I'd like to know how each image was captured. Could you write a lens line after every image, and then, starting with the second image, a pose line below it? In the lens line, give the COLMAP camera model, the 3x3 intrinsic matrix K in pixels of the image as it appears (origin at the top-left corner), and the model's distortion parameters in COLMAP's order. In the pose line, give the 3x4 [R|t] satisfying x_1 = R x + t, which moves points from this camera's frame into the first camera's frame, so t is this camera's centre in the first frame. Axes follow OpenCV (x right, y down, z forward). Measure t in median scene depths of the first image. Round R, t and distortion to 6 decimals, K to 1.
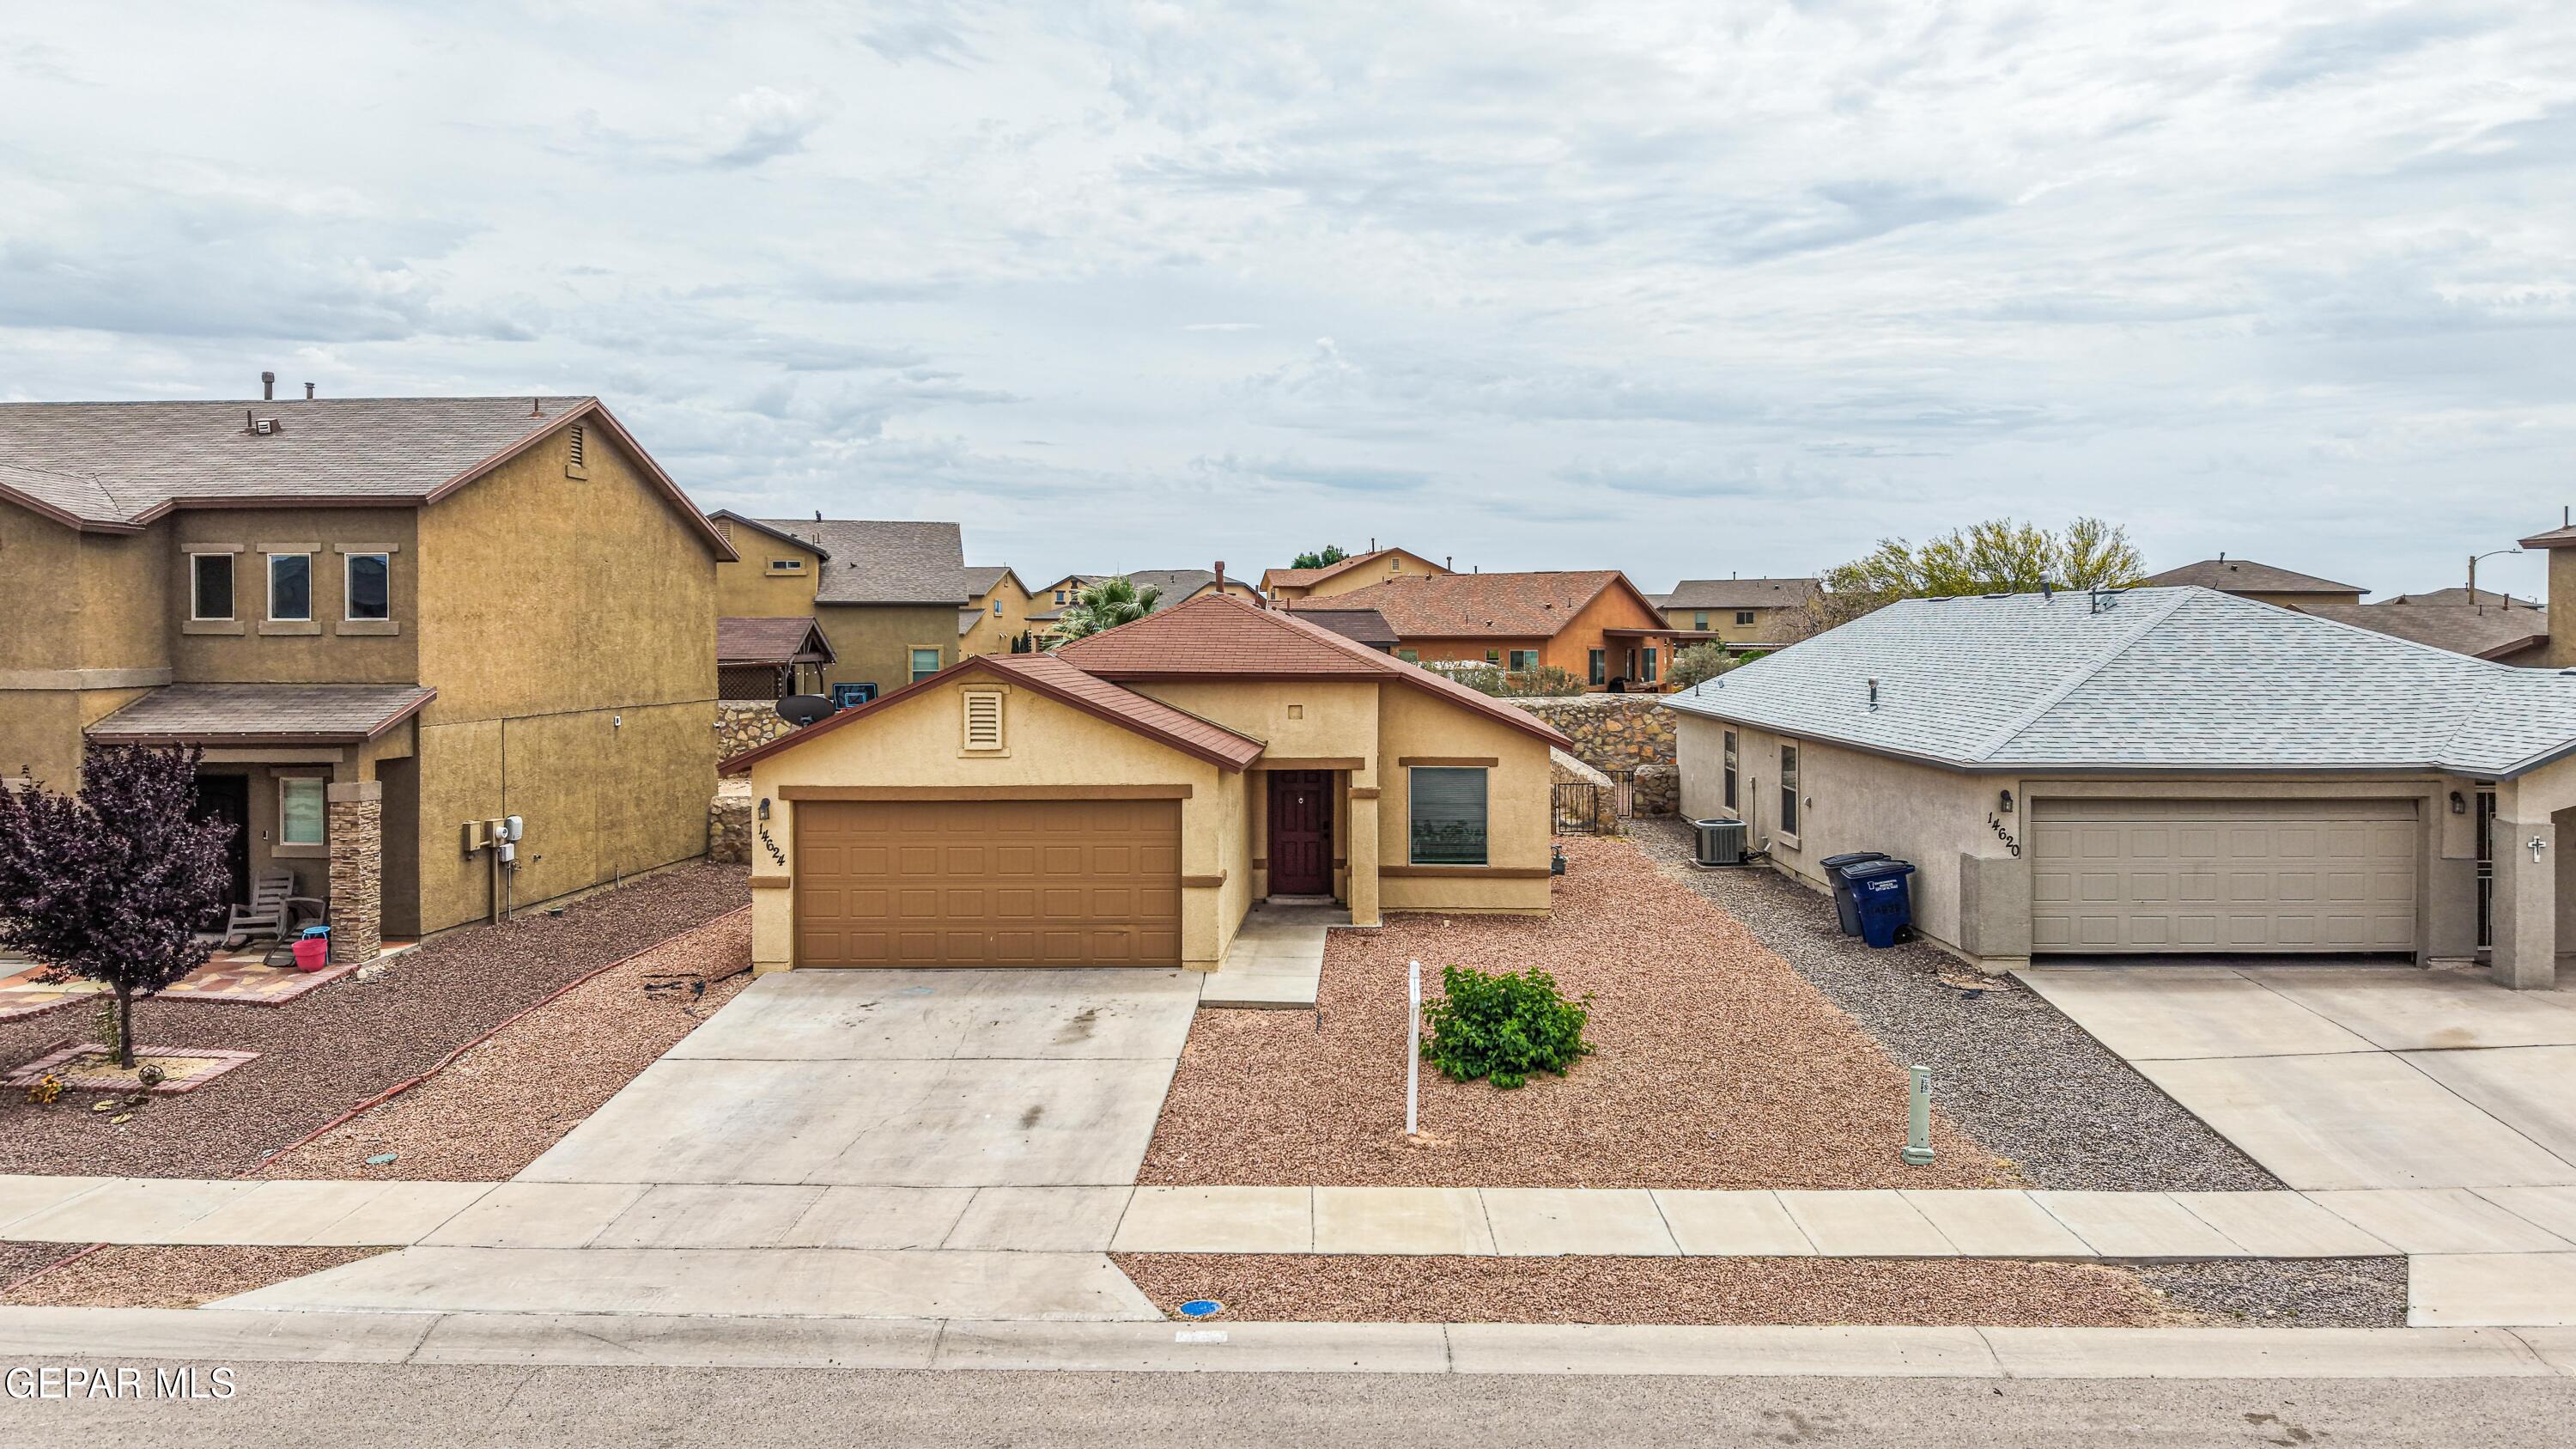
lens RADIAL K [[1985.3, 0, 1365.8], [0, 1985.3, 723.4], [0, 0, 1]] dist [0.063018, -0.105567]
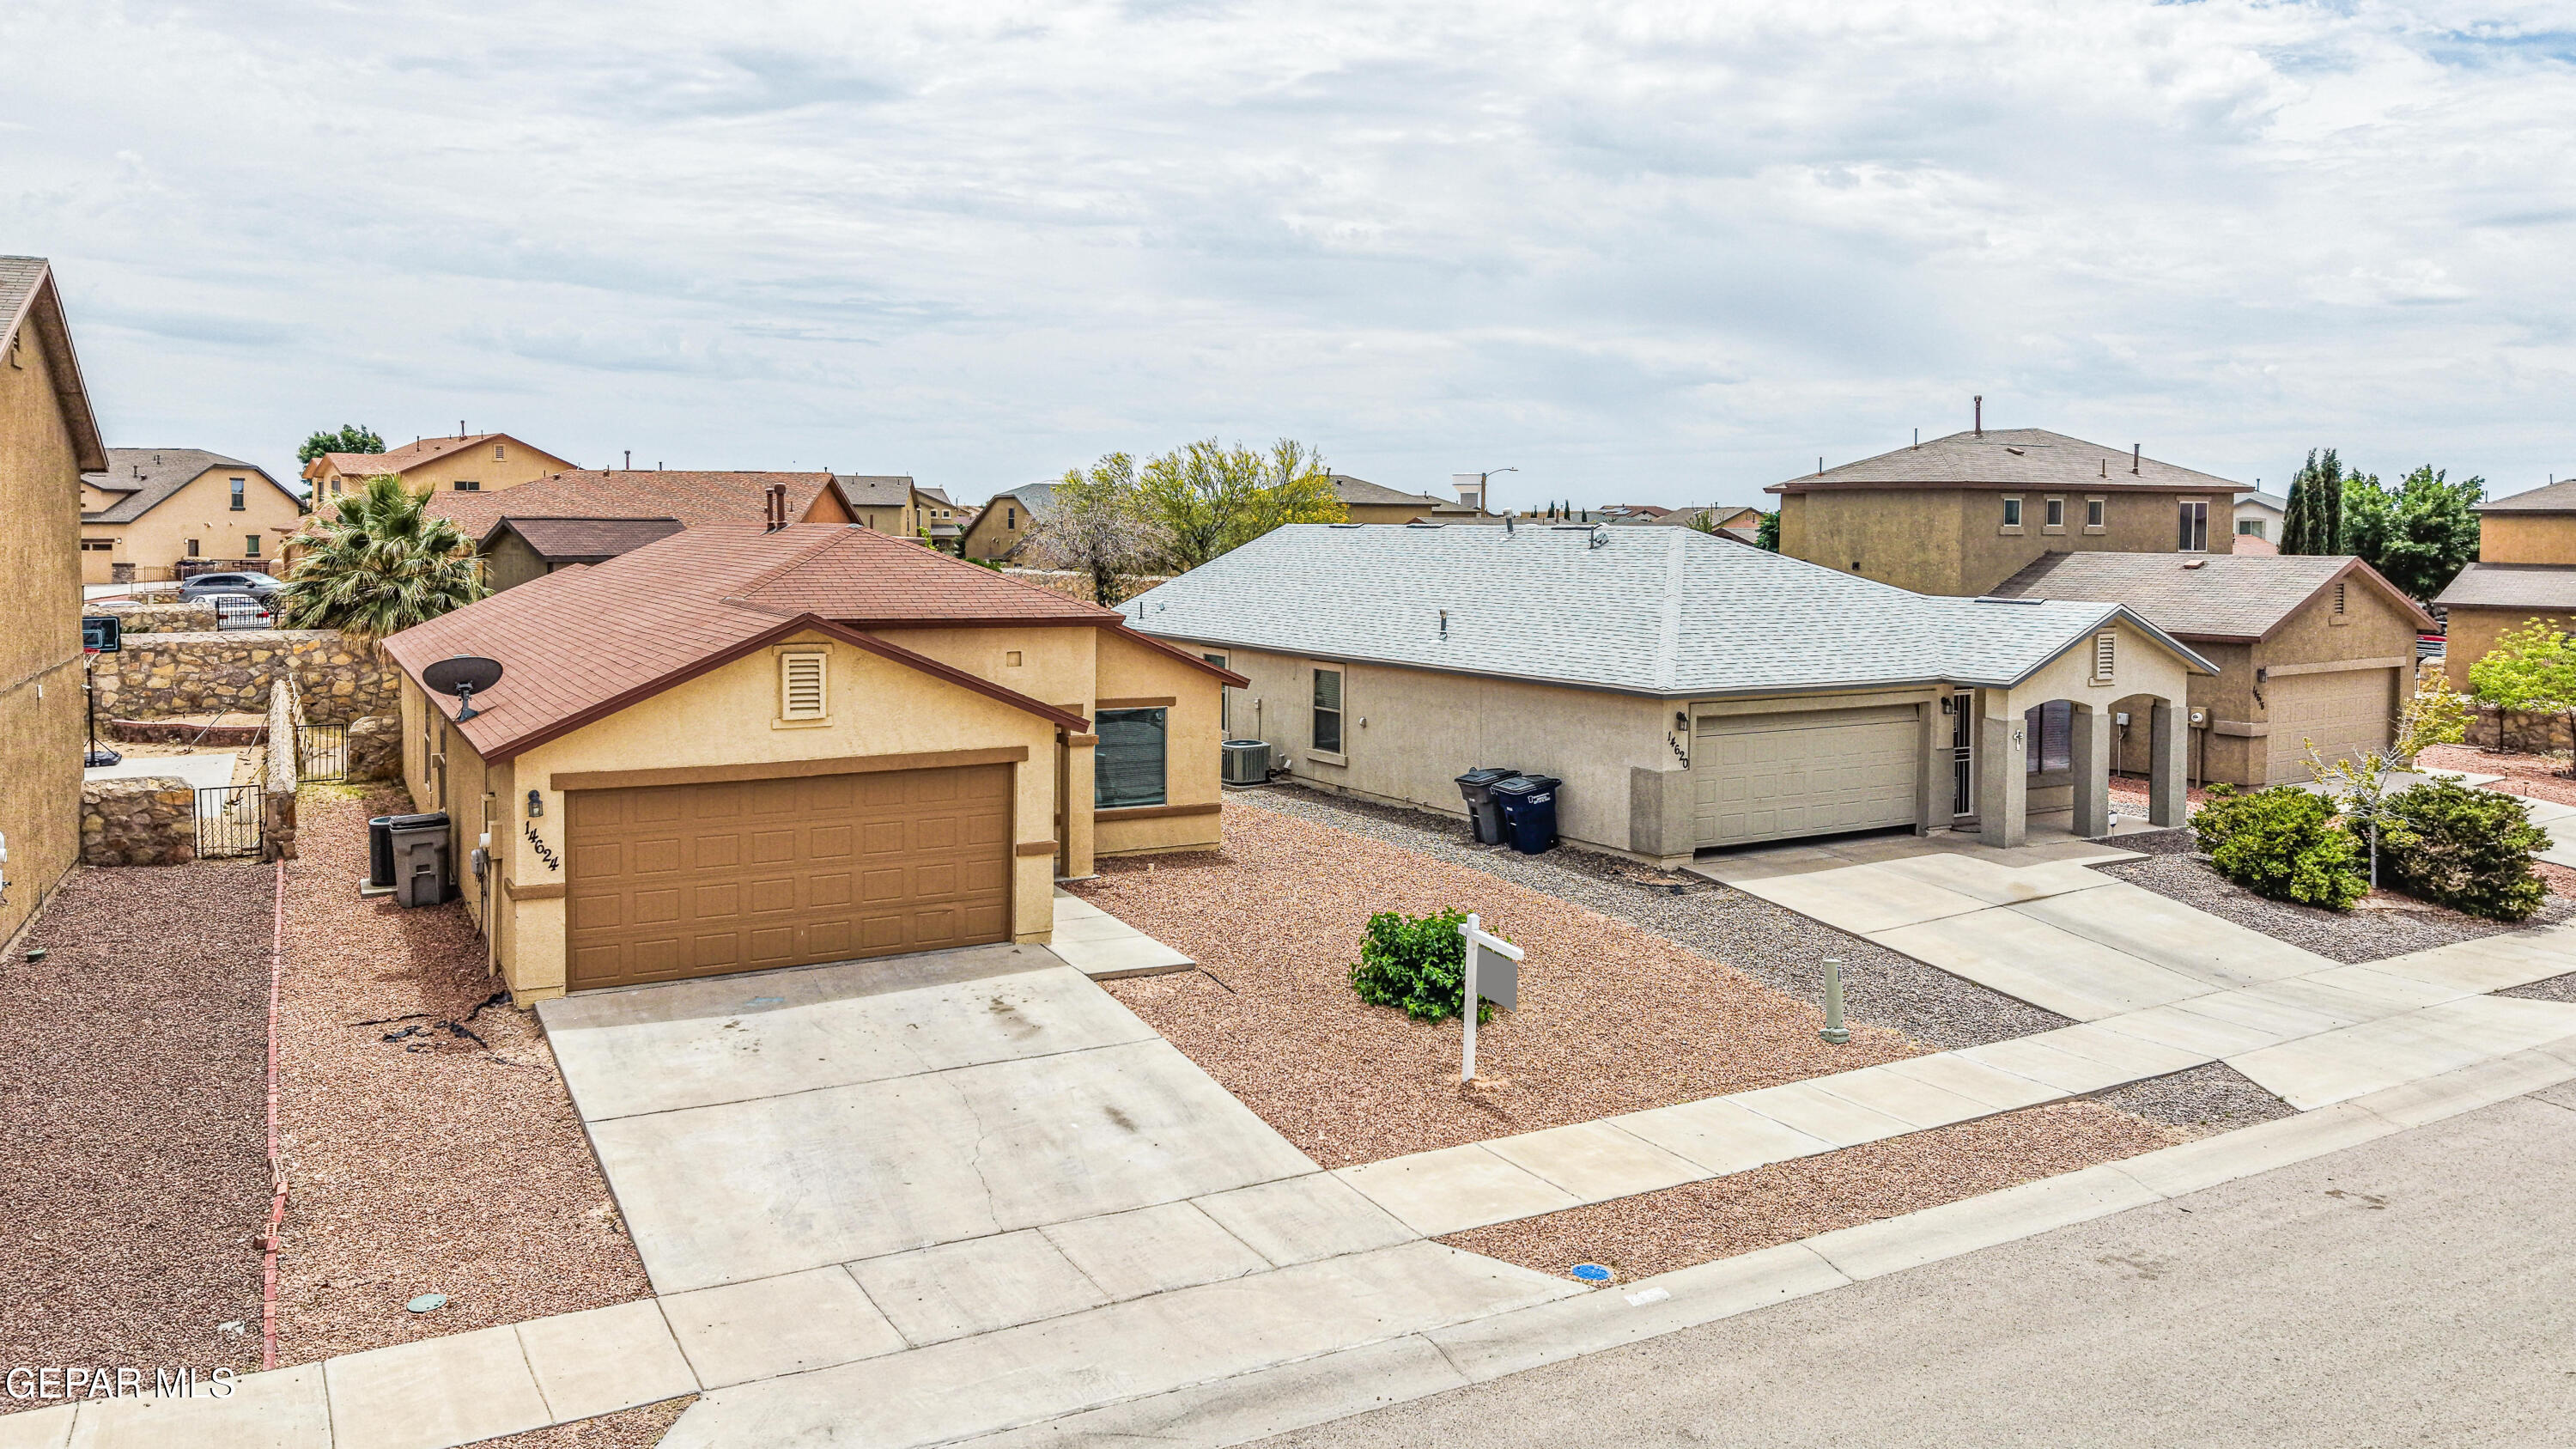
lens RADIAL K [[1975.0, 0, 1412.2], [0, 1975.0, 717.4], [0, 0, 1]] dist [0.041876, -0.051054]
pose [[0.842394, -0.046231, 0.536876, -0.394833], [0.016205, 0.998036, 0.060515, -0.032642], [-0.538619, -0.042277, 0.841488, 0.111519]]
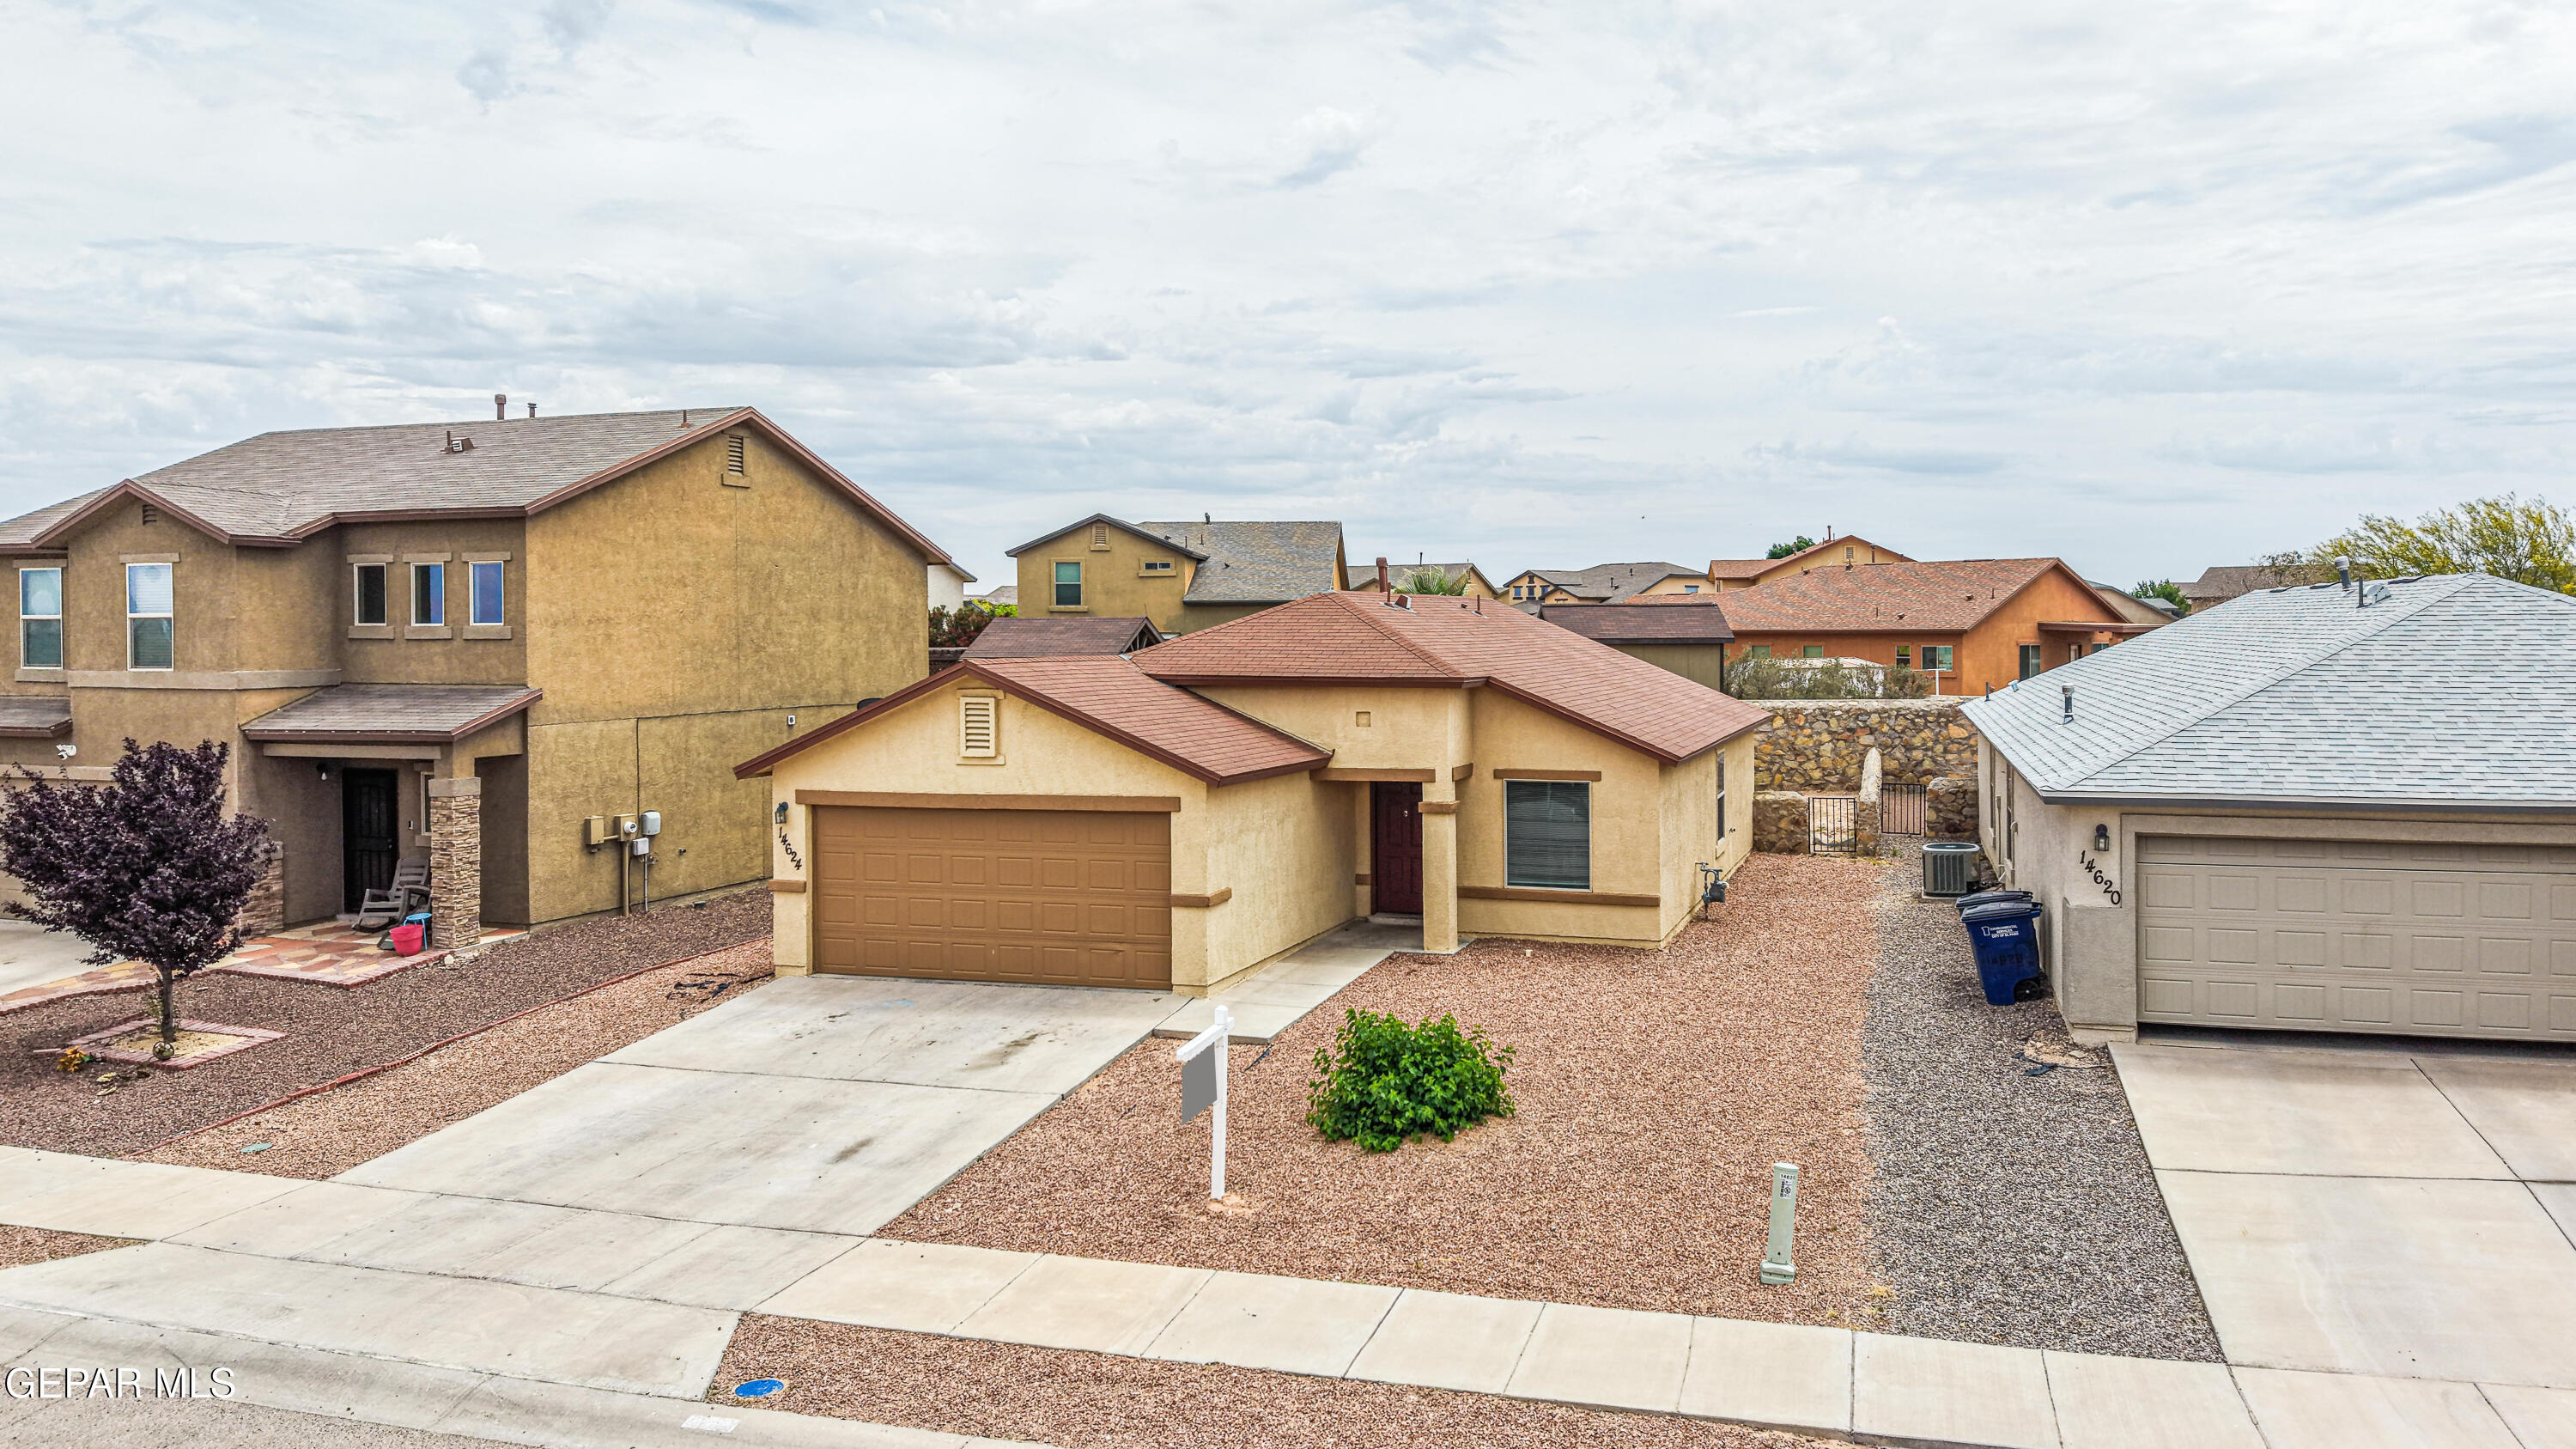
lens RADIAL K [[1975.0, 0, 1412.2], [0, 1975.0, 717.4], [0, 0, 1]] dist [0.041876, -0.051054]
pose [[0.959685, 0.009457, -0.280918, 0.255016], [-0.009243, 0.999955, 0.002086, -0.009020], [0.280926, 0.000595, 0.959729, 0.123054]]
